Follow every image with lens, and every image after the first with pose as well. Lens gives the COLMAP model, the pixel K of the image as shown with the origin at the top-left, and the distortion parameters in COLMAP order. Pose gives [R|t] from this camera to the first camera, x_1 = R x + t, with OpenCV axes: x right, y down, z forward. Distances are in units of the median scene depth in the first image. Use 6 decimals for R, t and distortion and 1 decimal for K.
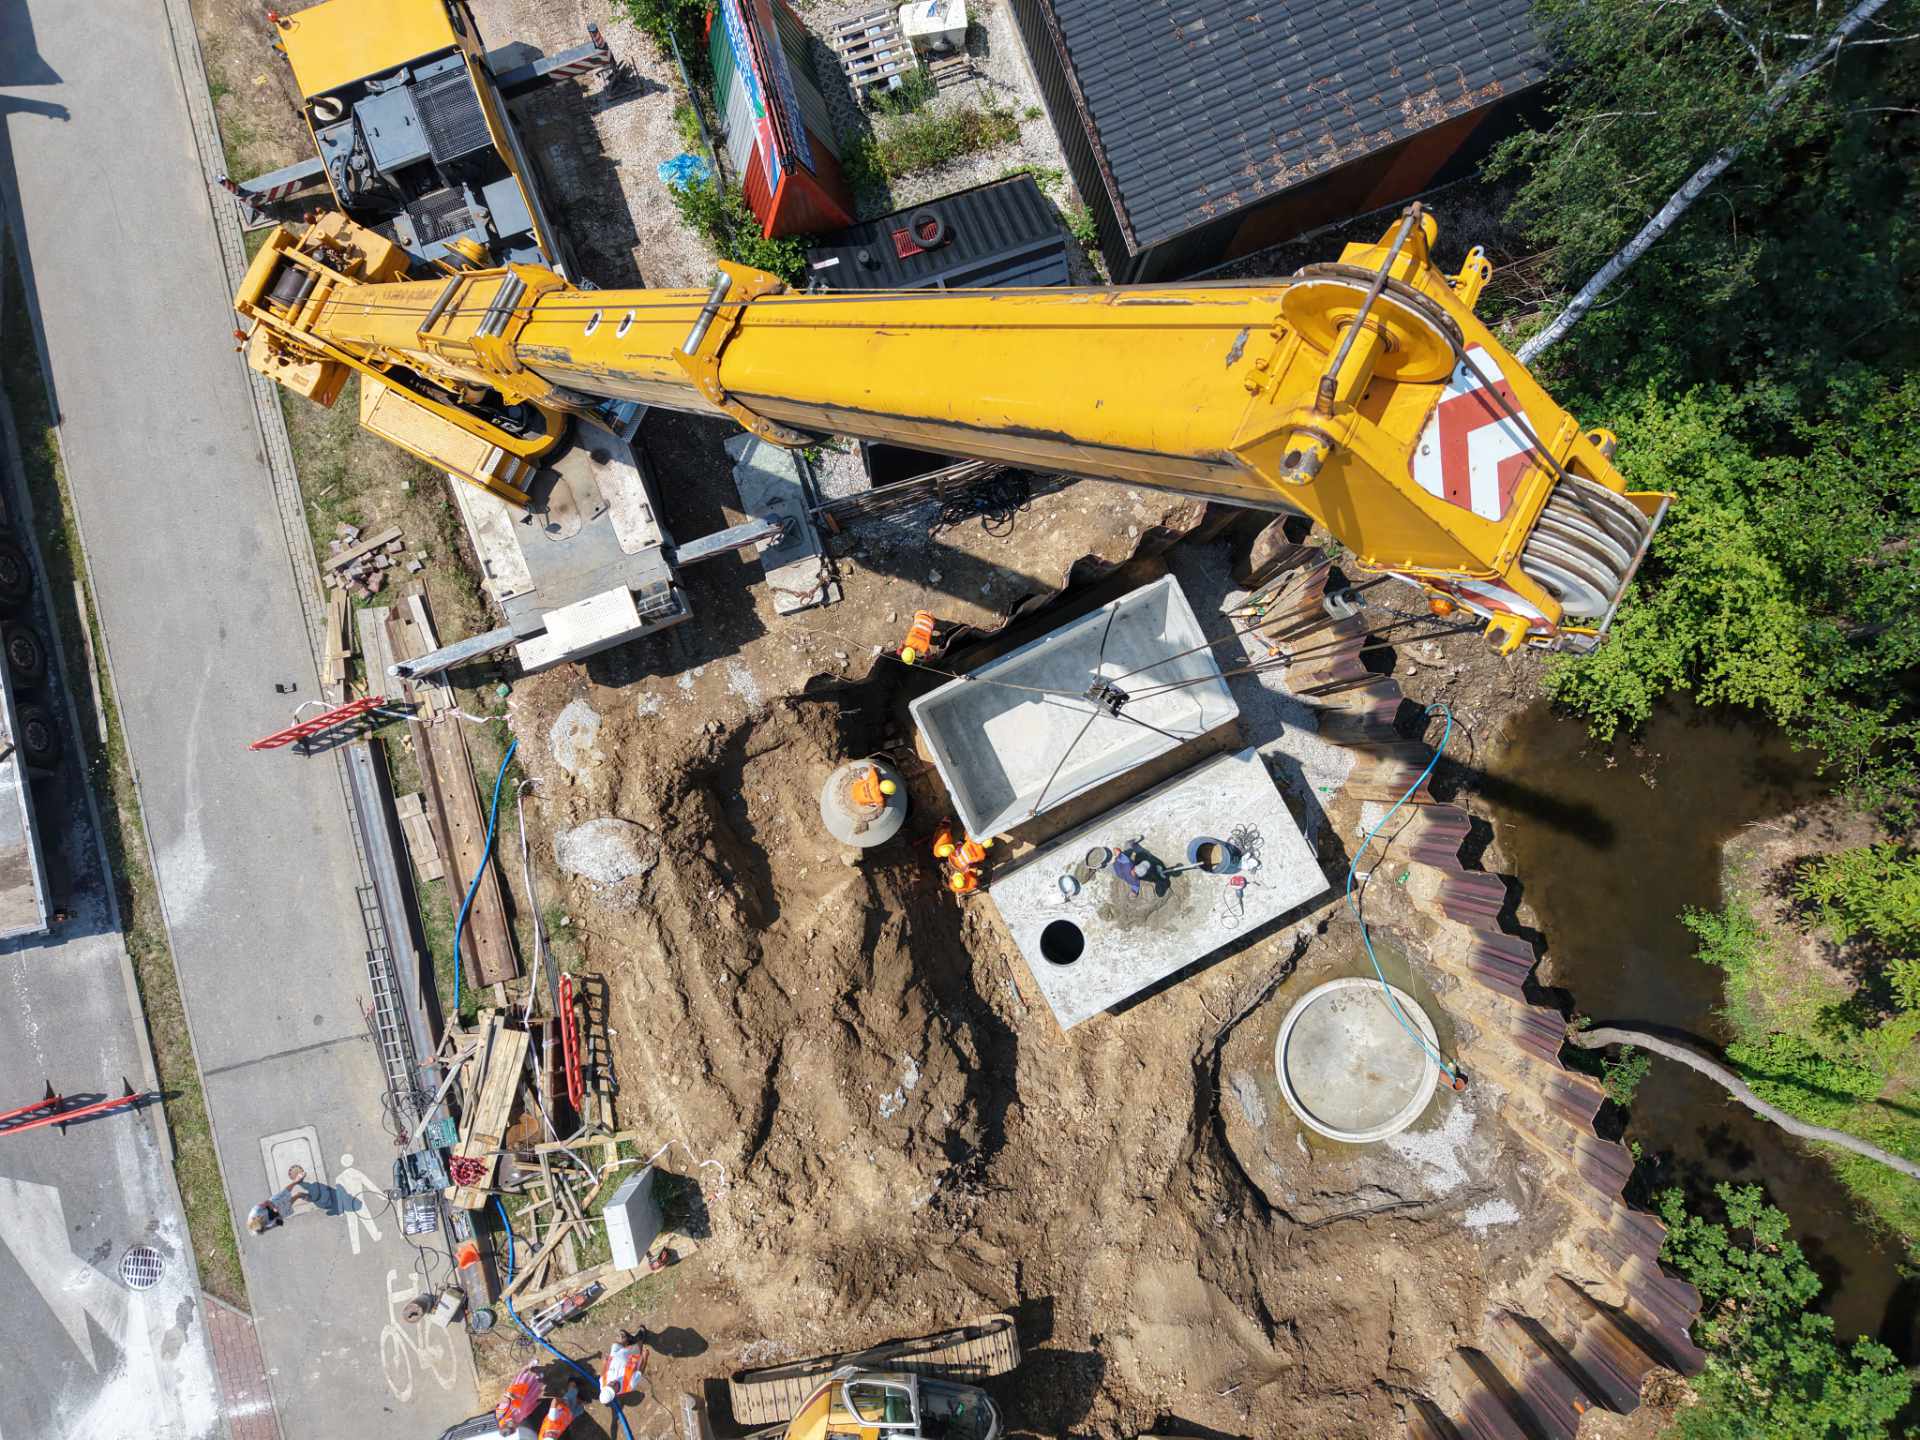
lens RADIAL K [[1291.7, 0, 955.9], [0, 1291.7, 693.0], [0, 0, 1]] dist [-0.000083, 0.004201]
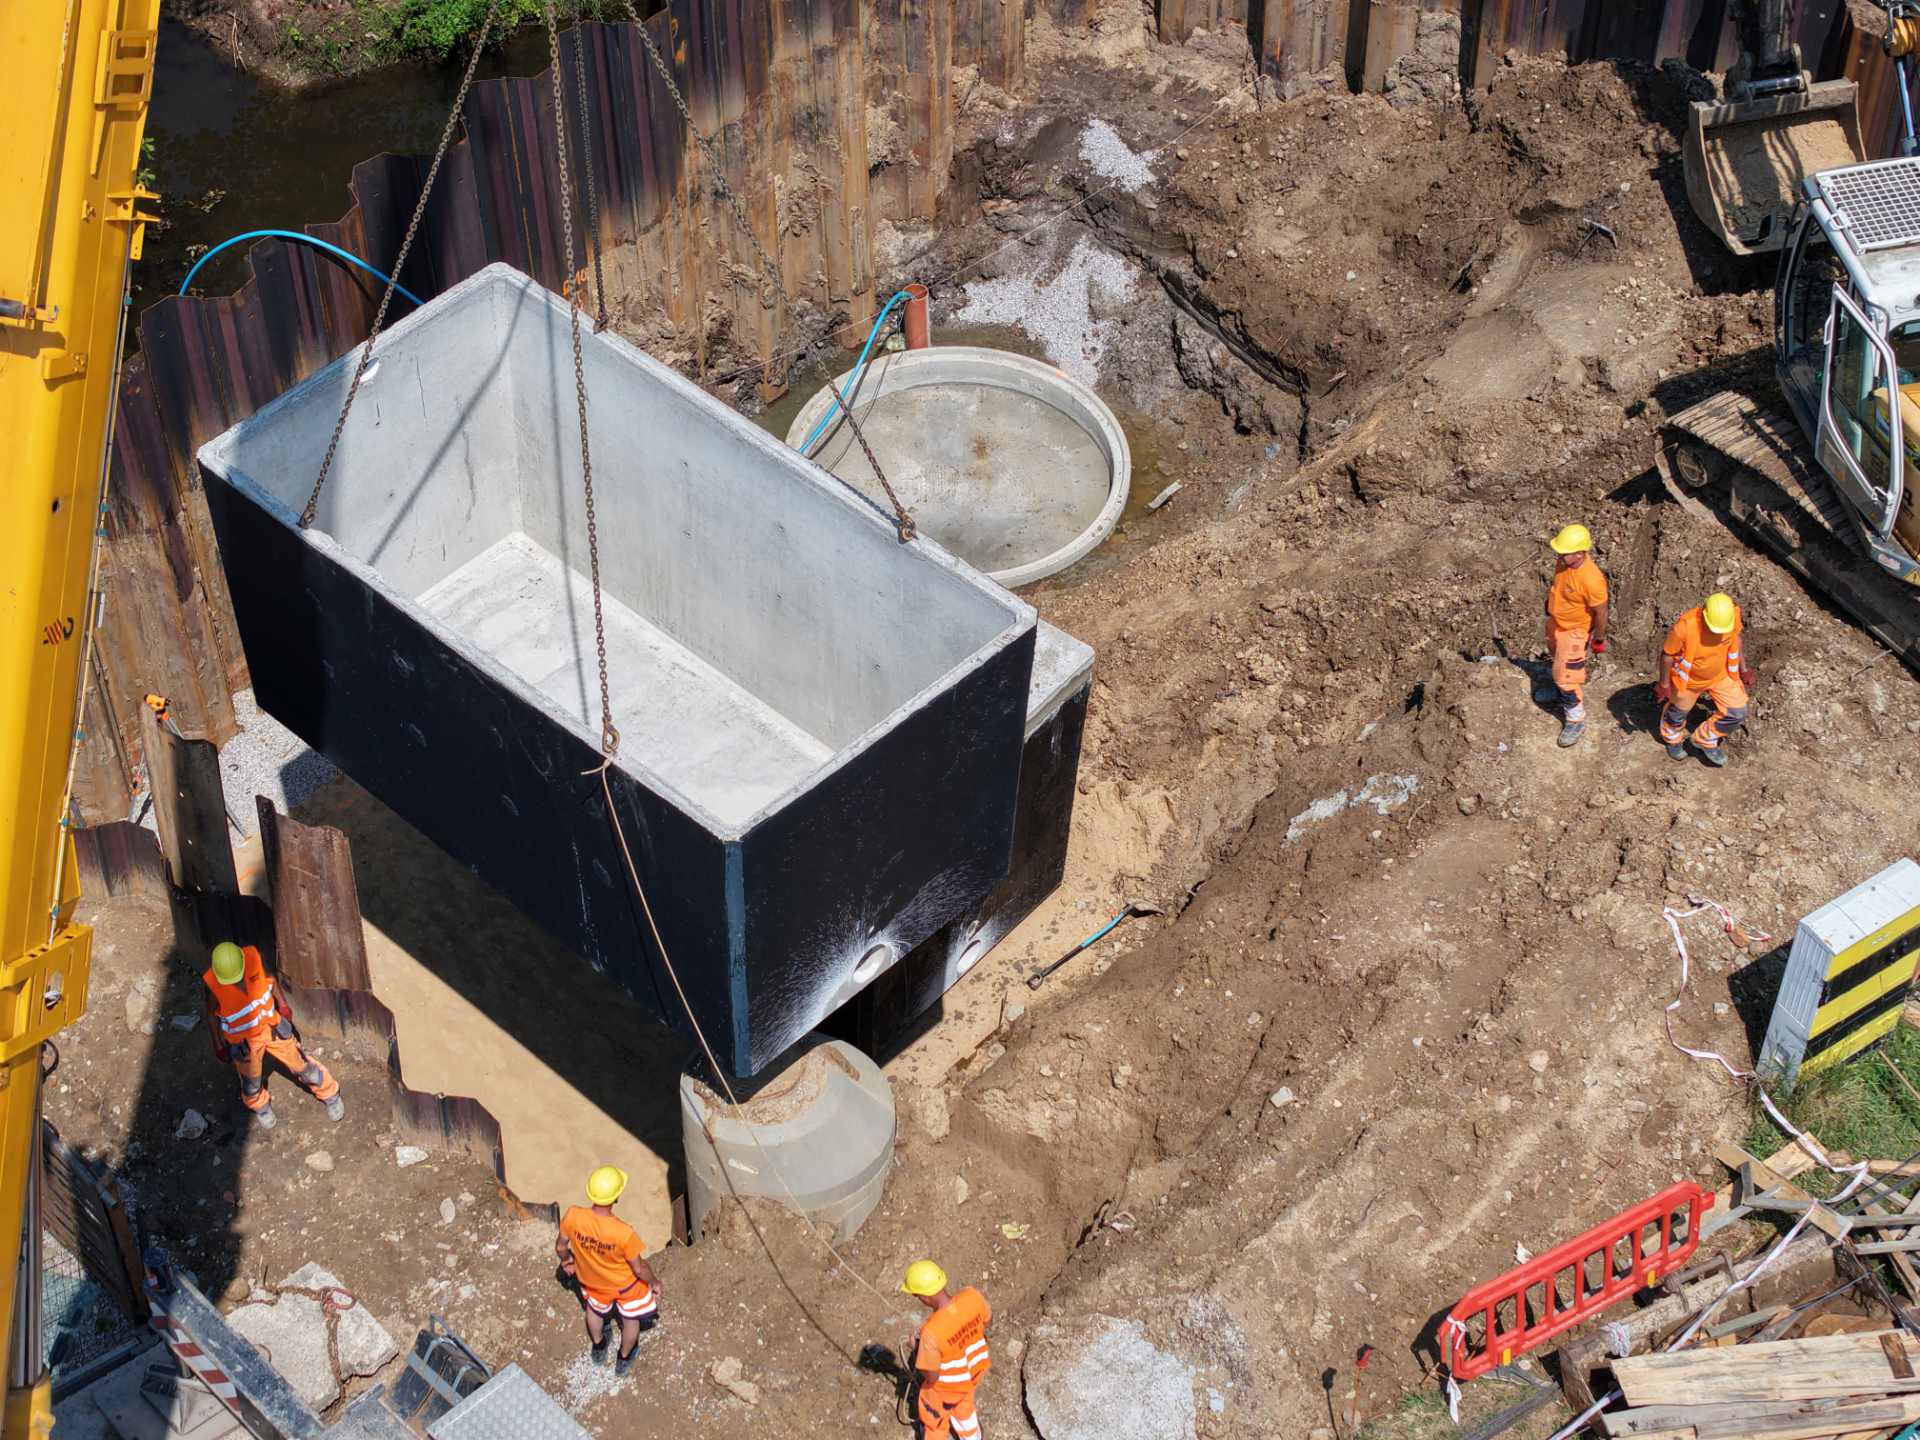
lens RADIAL K [[4006.5, 0, 960.0], [0, 4006.5, 720.0], [0, 0, 1]] dist [-0.280053, 0.565826]
pose [[-0.395227, -0.677222, 0.620617, -0.821587], [0.918215, -0.272126, 0.287799, -0.198812], [-0.026018, 0.683606, 0.729387, 0.004058]]
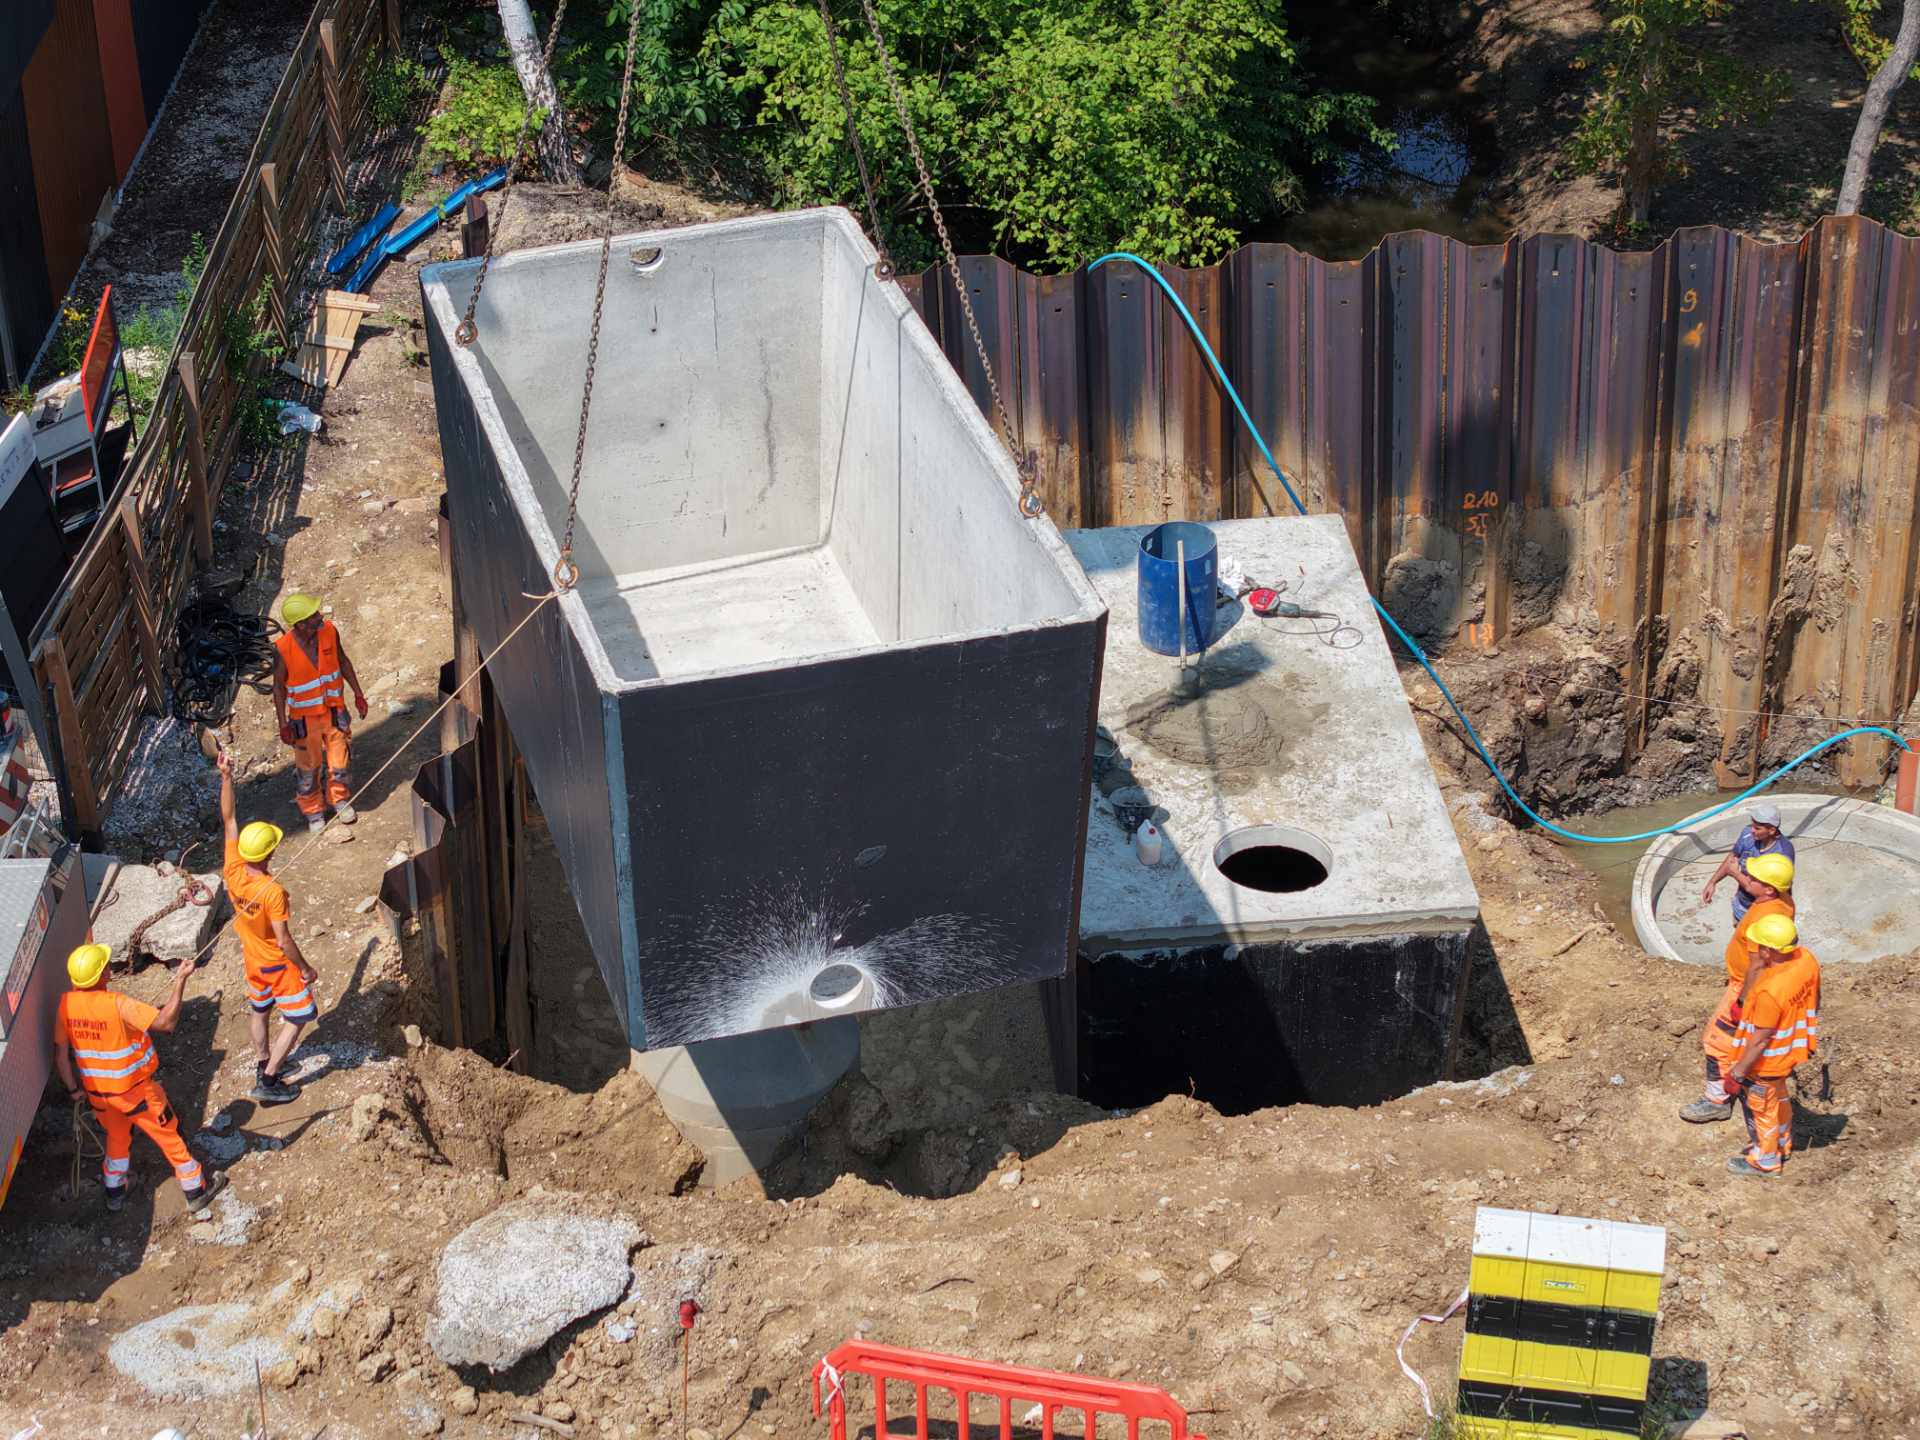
lens RADIAL K [[4006.5, 0, 960.0], [0, 4006.5, 720.0], [0, 0, 1]] dist [-0.280053, 0.565826]
pose [[0.375609, -0.529936, 0.760319, -0.926785], [0.926777, 0.216151, -0.307186, 0.510721], [-0.001555, 0.820028, 0.572321, 0.271677]]
